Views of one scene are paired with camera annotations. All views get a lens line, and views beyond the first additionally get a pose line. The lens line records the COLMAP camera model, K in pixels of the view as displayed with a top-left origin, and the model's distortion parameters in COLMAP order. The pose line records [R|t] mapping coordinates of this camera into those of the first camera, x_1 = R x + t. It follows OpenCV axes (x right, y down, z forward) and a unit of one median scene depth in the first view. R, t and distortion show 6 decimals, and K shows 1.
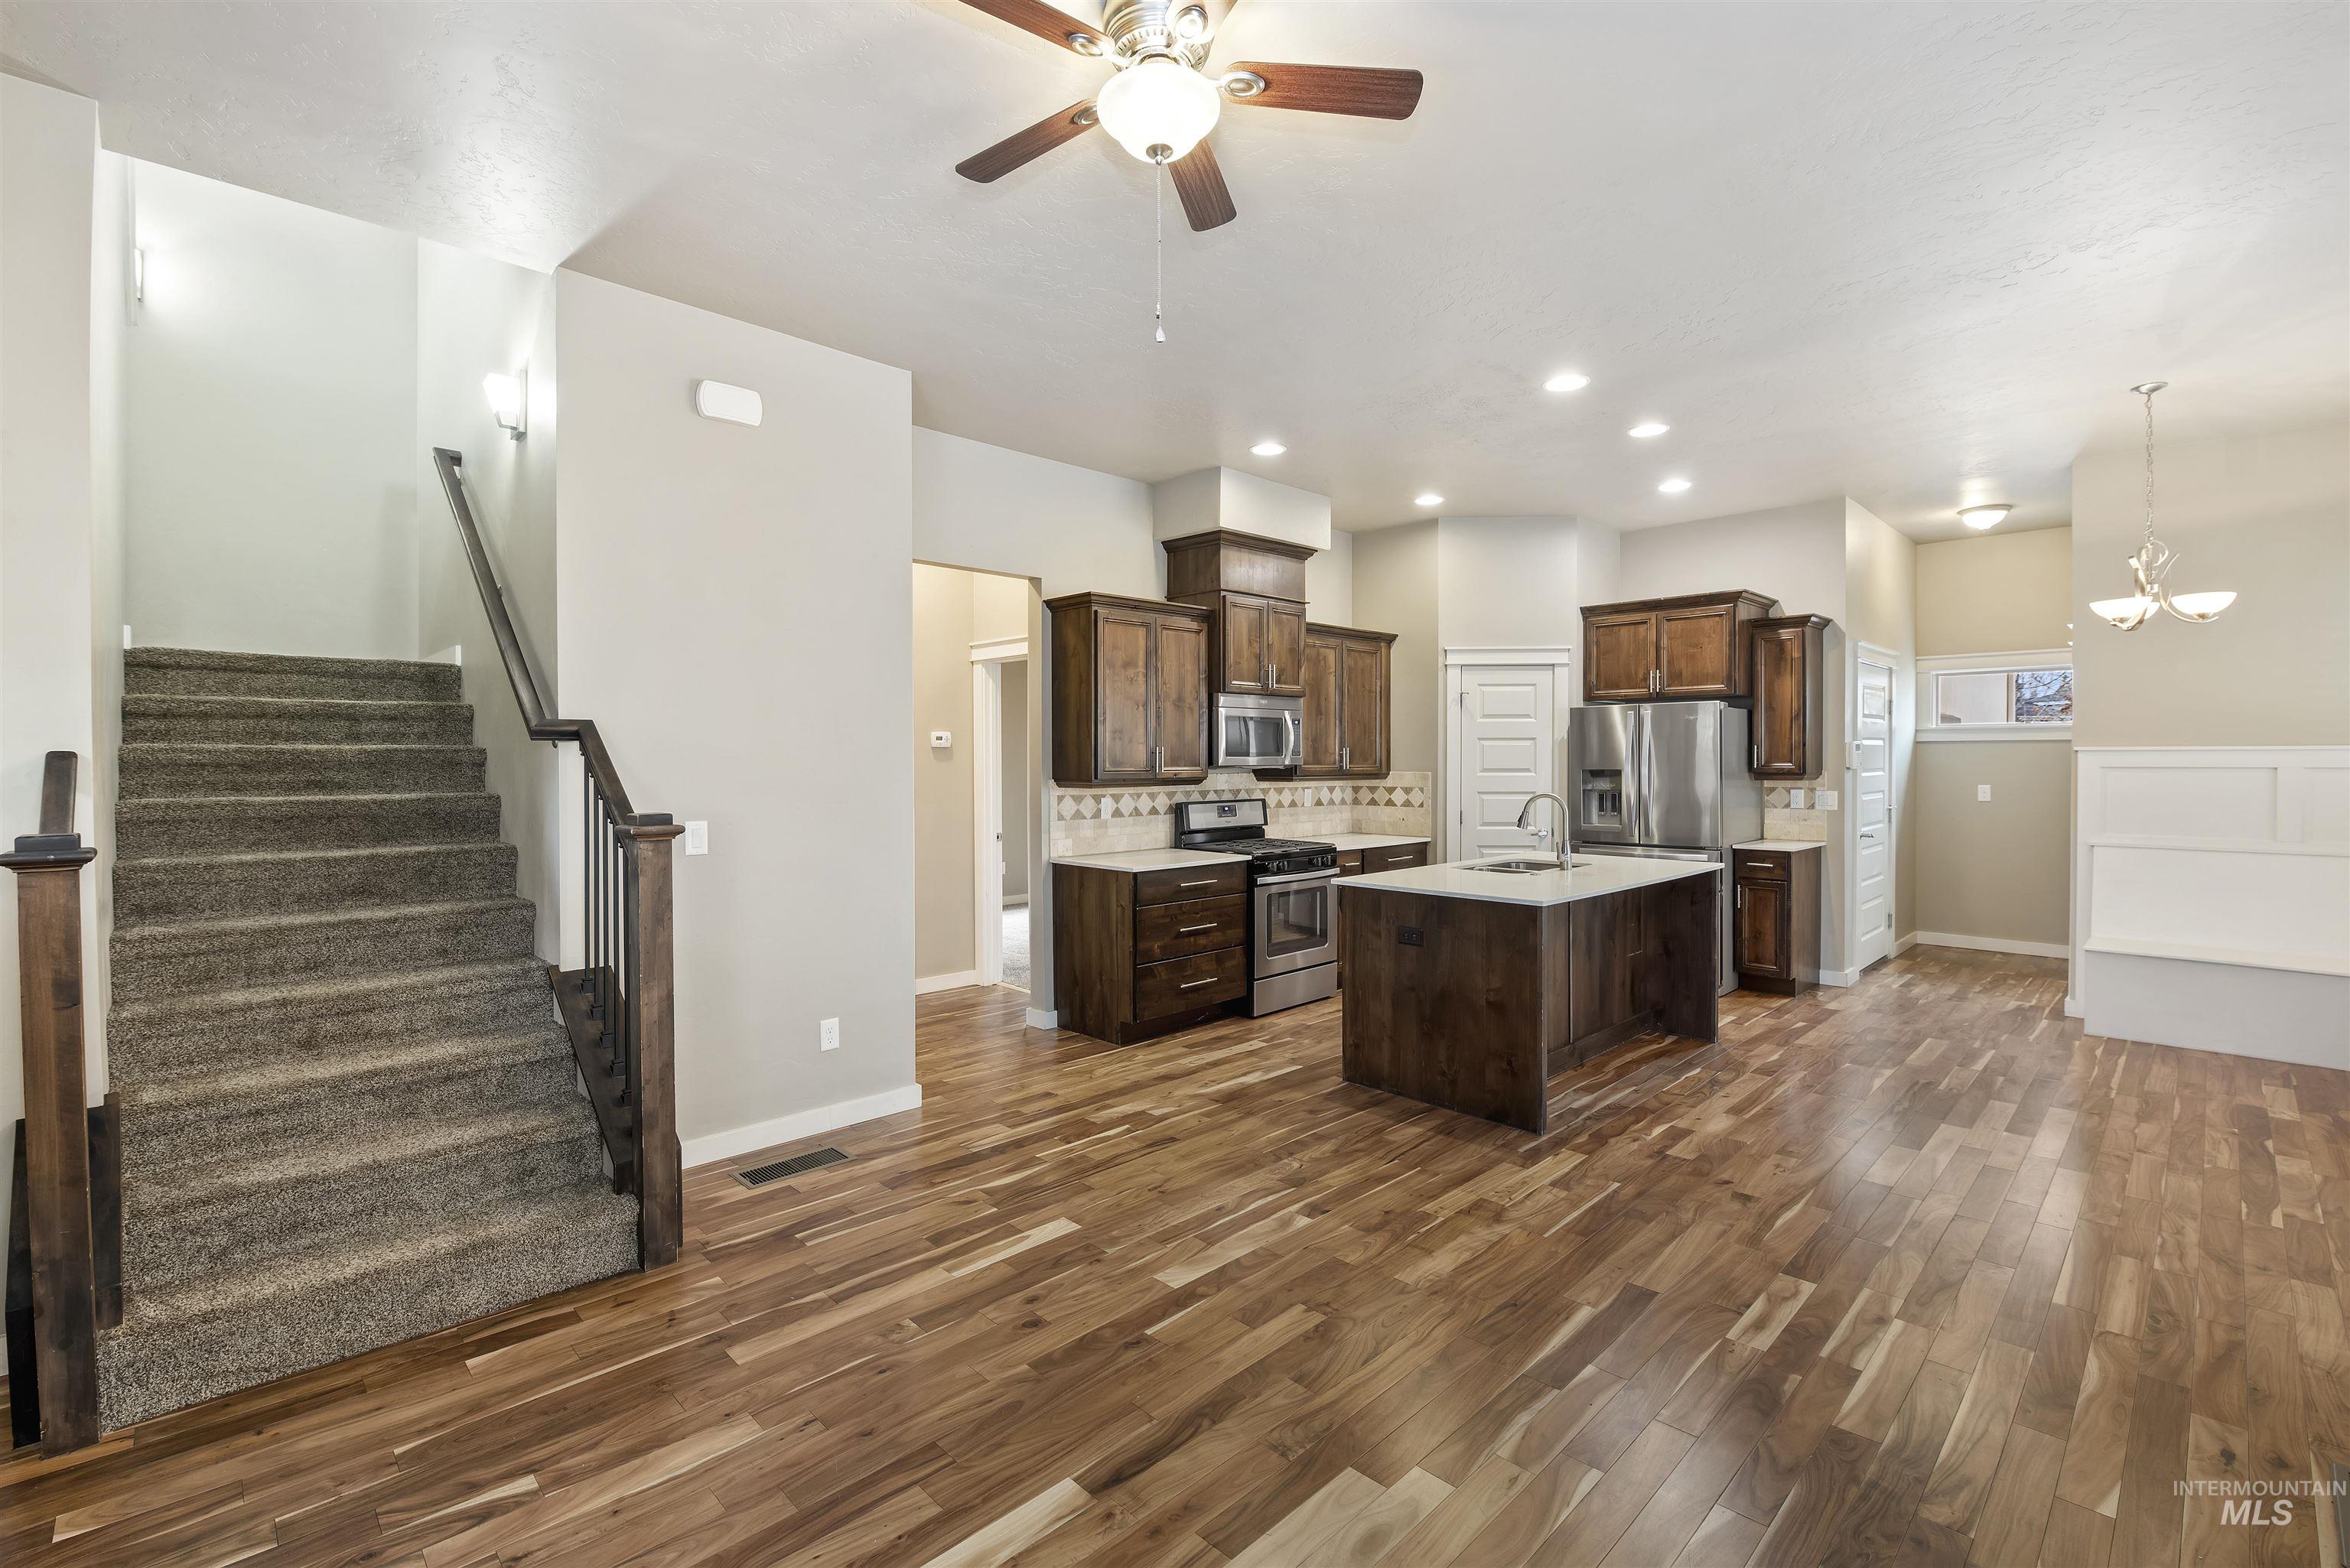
lens RADIAL K [[1045.3, 0, 1162.0], [0, 1045.3, 767.0], [0, 0, 1]] dist [-0.014343, -0.001345]
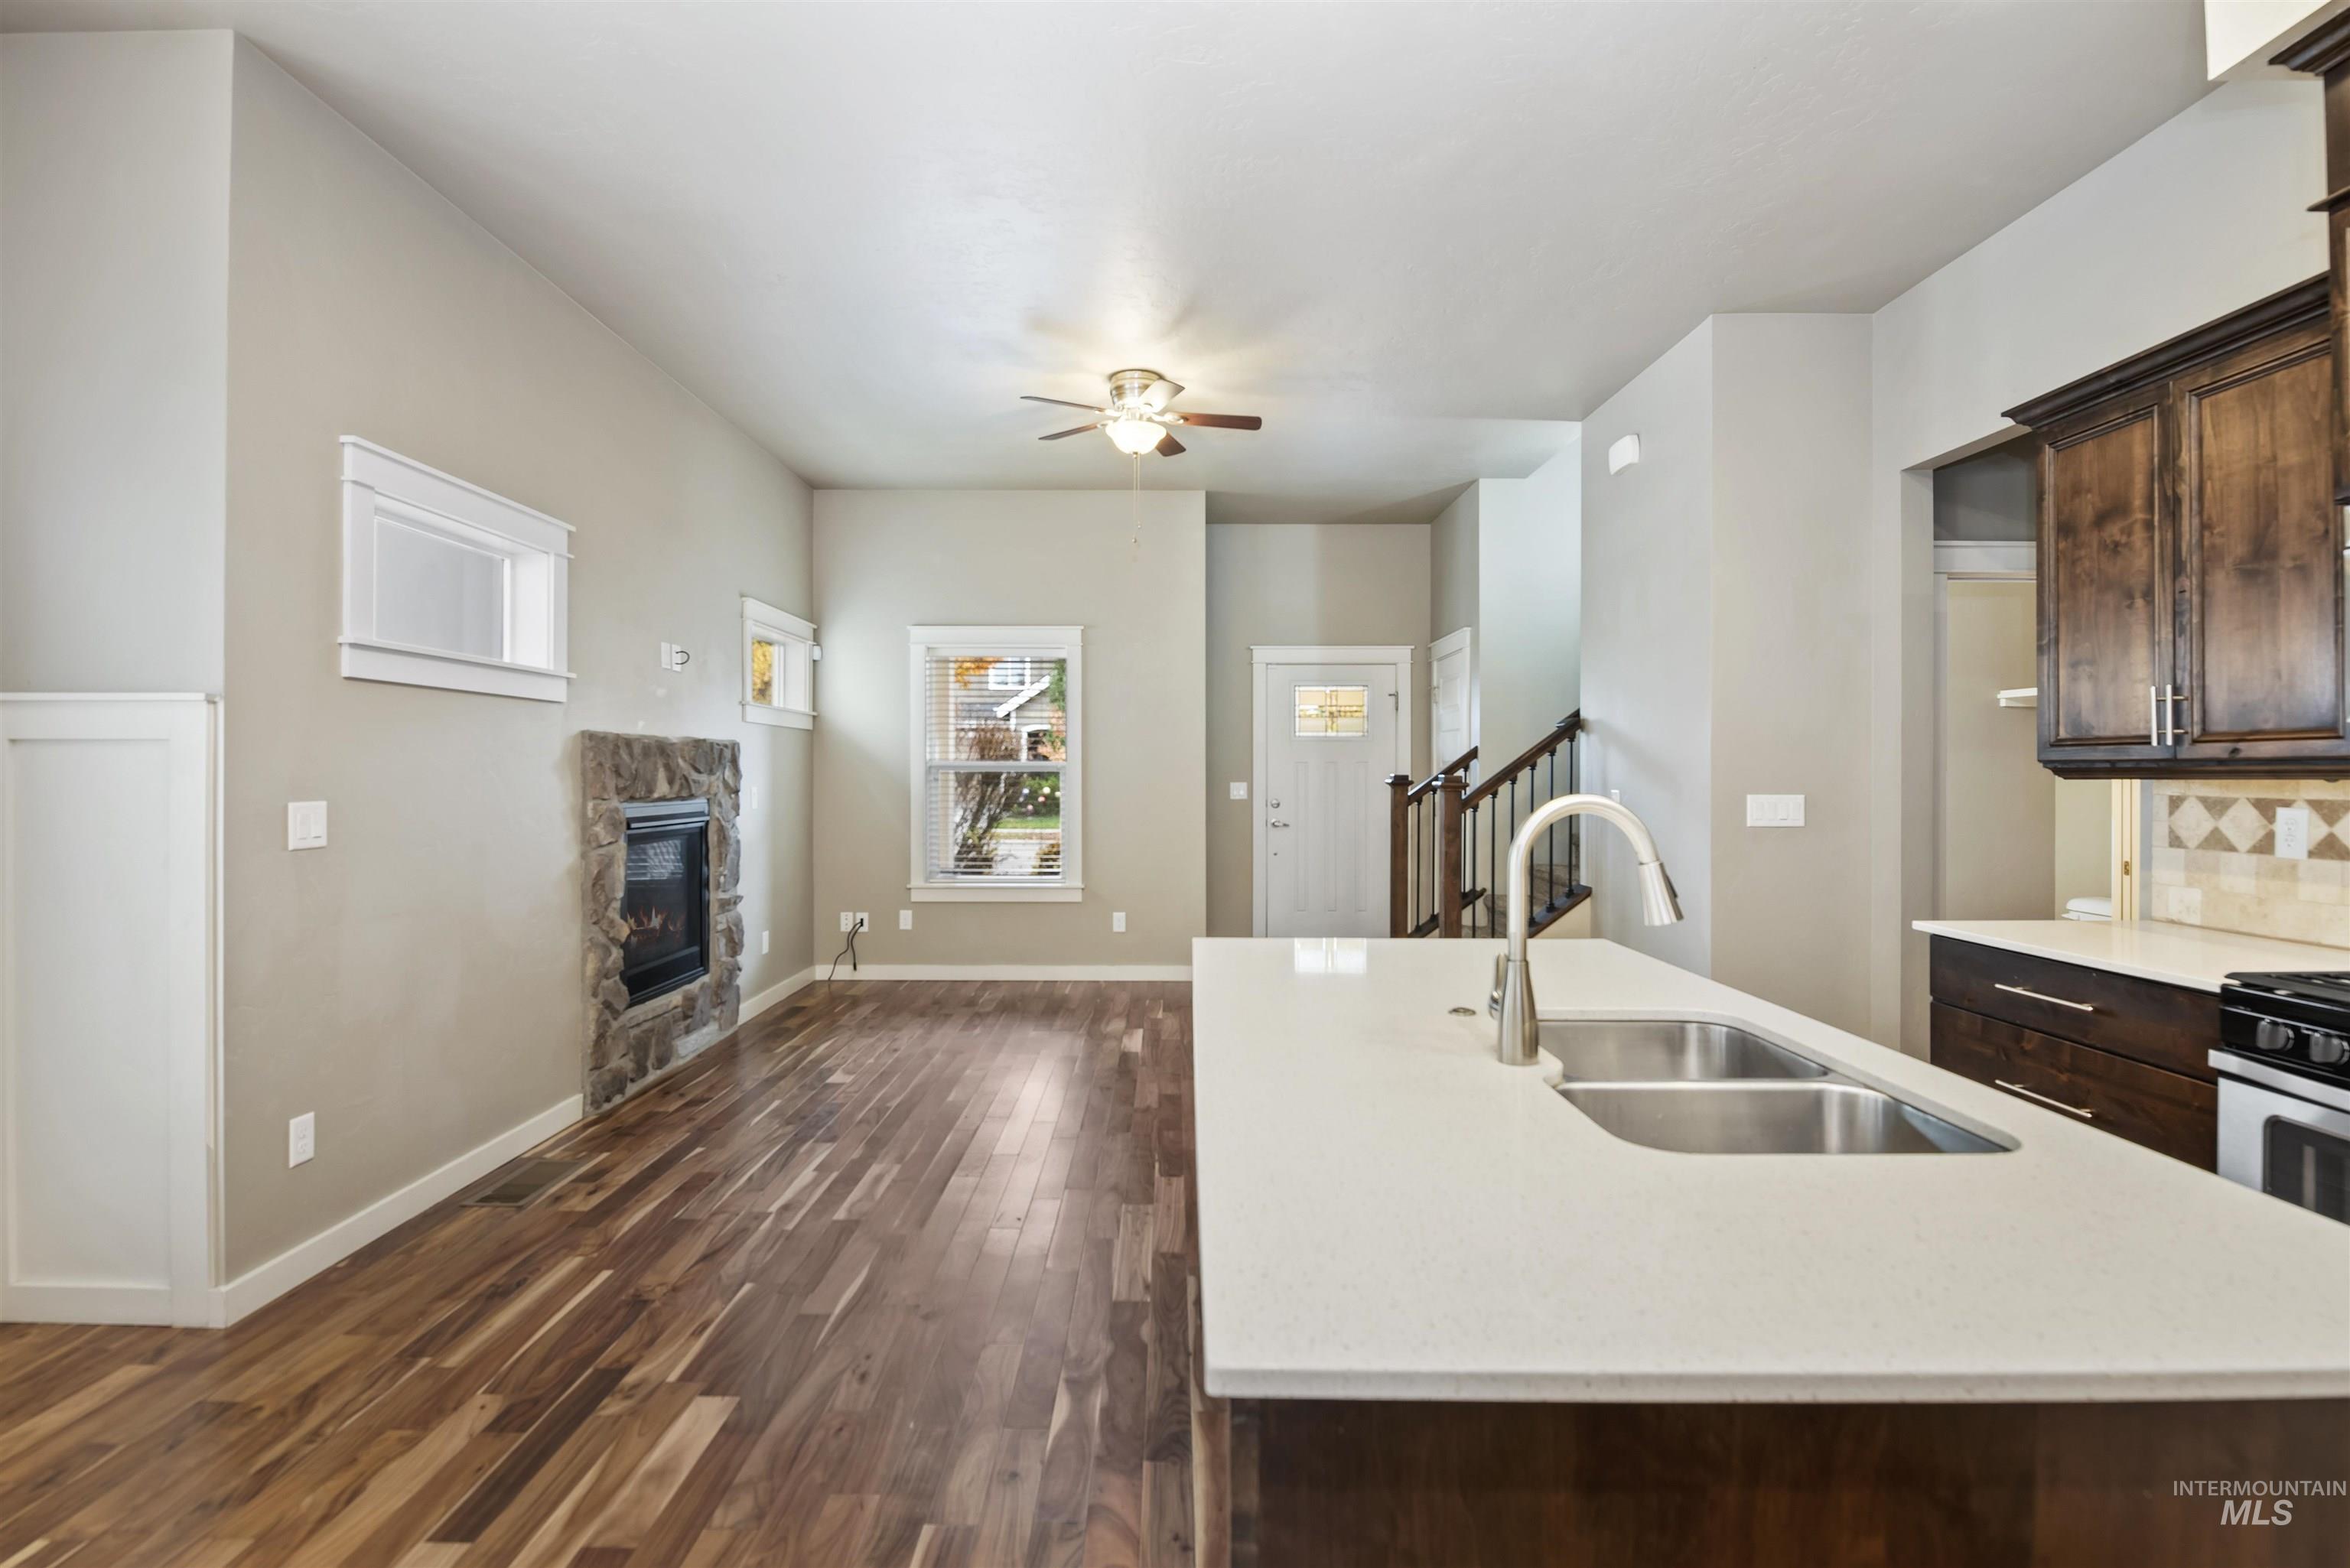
lens RADIAL K [[1097.1, 0, 1171.1], [0, 1097.1, 778.8], [0, 0, 1]] dist [0.001925, 0.000156]
pose [[-0.700615, 0.010790, -0.713458, 0.604879], [-0.003953, 0.999812, 0.019003, 0.011326], [0.713529, 0.016134, -0.700440, 1.035034]]
